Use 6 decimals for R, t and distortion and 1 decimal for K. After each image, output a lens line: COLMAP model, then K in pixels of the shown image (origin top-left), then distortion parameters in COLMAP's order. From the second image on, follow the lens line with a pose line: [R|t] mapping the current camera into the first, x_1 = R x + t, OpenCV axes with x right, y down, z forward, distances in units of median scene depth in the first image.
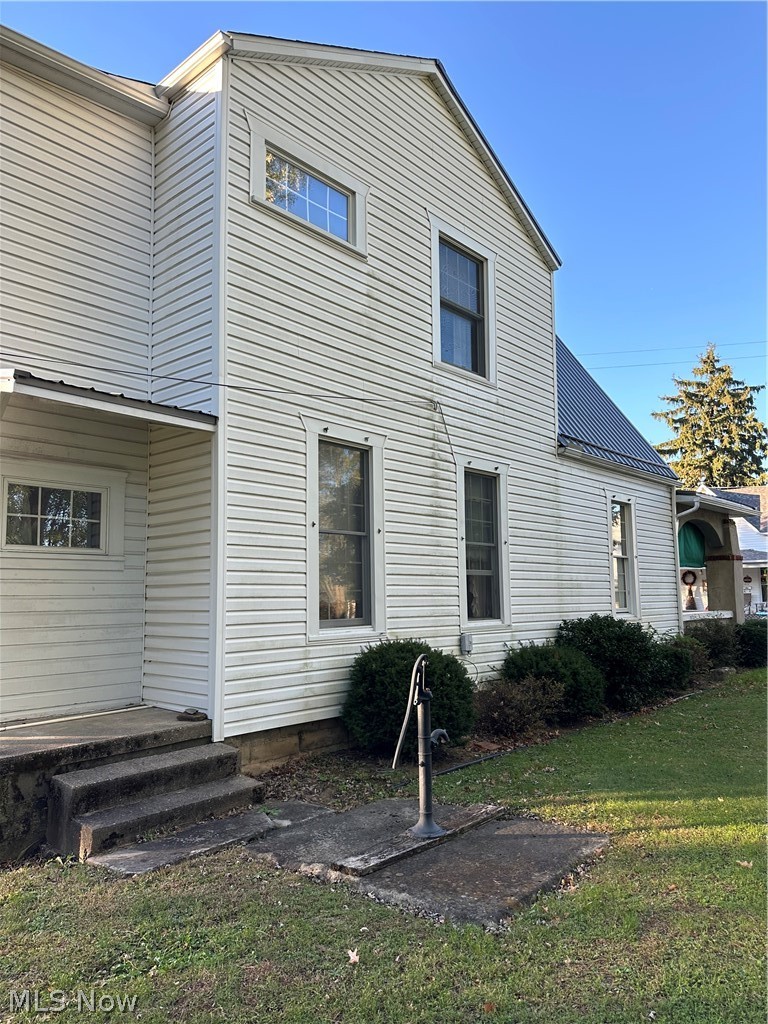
lens RADIAL K [[730.9, 0, 384.0], [0, 730.9, 512.0], [0, 0, 1]] dist [0.099979, -0.133404]
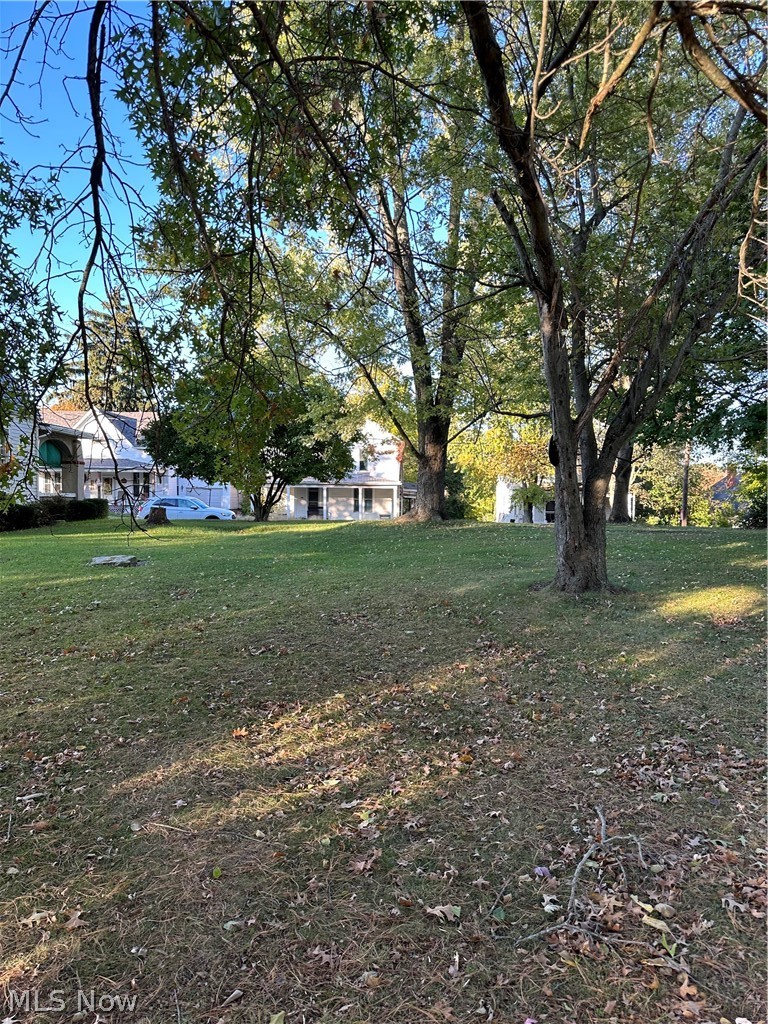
lens RADIAL K [[730.9, 0, 384.0], [0, 730.9, 512.0], [0, 0, 1]] dist [0.099979, -0.133404]
pose [[0.737411, 0.008460, 0.675391, -0.201624], [-0.094056, 0.991466, 0.090274, -0.057494], [-0.668863, -0.130094, 0.731914, -0.919465]]
